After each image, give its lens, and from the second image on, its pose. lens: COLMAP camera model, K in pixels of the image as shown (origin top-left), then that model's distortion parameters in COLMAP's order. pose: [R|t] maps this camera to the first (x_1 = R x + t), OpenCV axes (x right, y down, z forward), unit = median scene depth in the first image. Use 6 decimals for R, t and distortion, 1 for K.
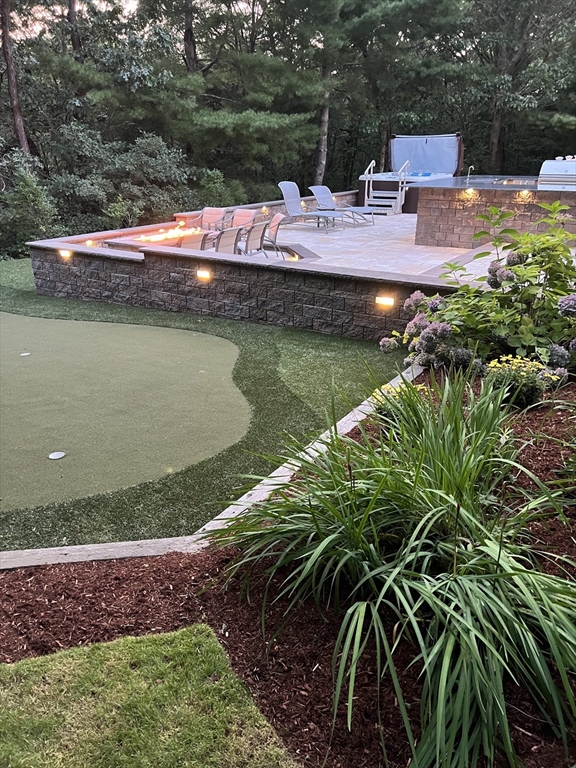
lens RADIAL K [[584.8, 0, 287.4], [0, 584.8, 384.2], [0, 0, 1]] dist [0.070218, -0.027667]
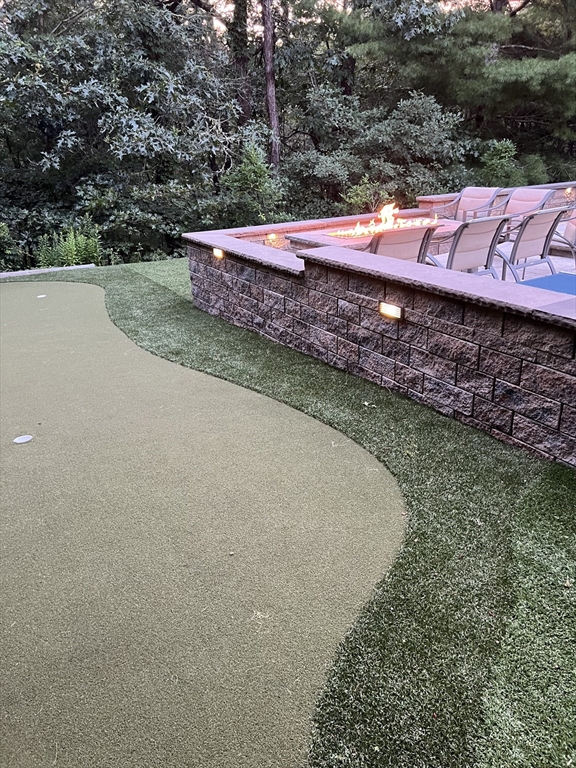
lens RADIAL K [[584.8, 0, 287.7], [0, 584.8, 382.3], [0, 0, 1]] dist [0.070218, -0.027667]
pose [[0.891200, 0.144757, -0.429892, -0.000090], [-0.139925, 0.989227, 0.043025, -0.068772], [0.431489, 0.021809, 0.901854, 0.261785]]
